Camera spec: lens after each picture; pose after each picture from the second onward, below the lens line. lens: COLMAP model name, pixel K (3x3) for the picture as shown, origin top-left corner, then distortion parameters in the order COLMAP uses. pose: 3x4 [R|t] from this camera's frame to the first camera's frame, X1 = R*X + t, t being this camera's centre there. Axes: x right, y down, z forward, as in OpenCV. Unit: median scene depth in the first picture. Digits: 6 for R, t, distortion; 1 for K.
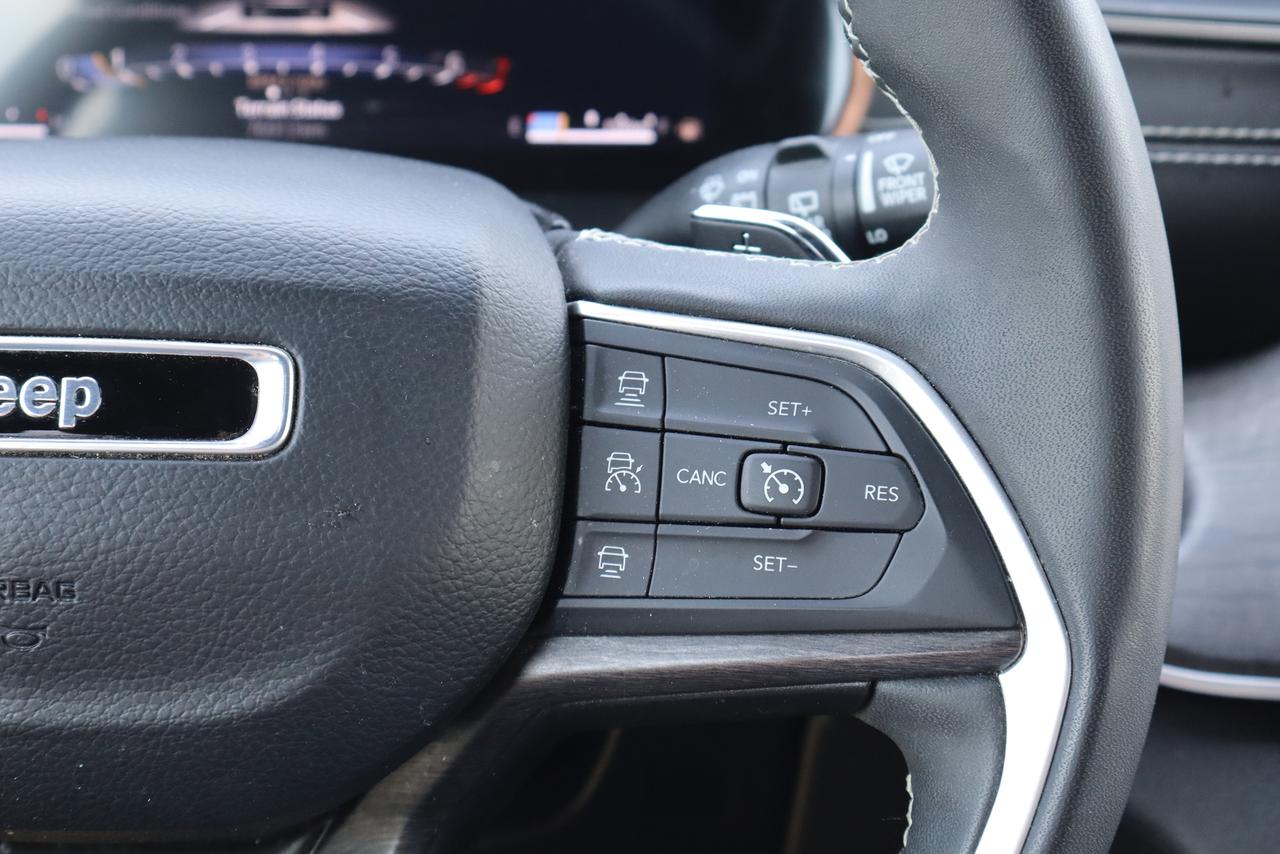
lens RADIAL K [[2186.7, 0, 639.7], [0, 2186.7, 428.1], [0, 0, 1]] dist [-0.011706, 0.000000]
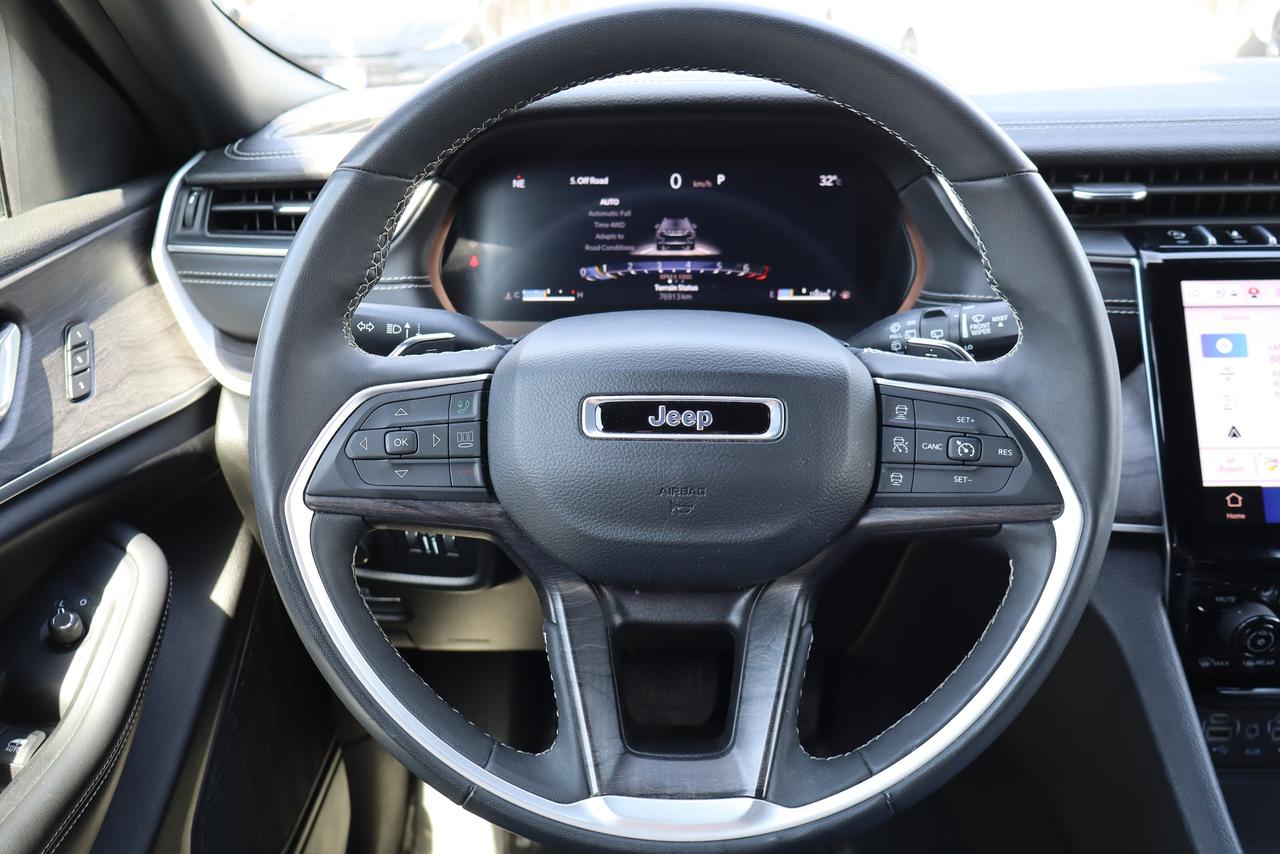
lens RADIAL K [[1082.2, 0, 640.5], [0, 1082.2, 425.6], [0, 0, 1]] dist [-0.002103, 0.000848]
pose [[0.999902, -0.008180, -0.011378, -0.298986], [0.008372, 0.999821, 0.016953, -0.026469], [0.011237, -0.017047, 0.999792, -0.287054]]
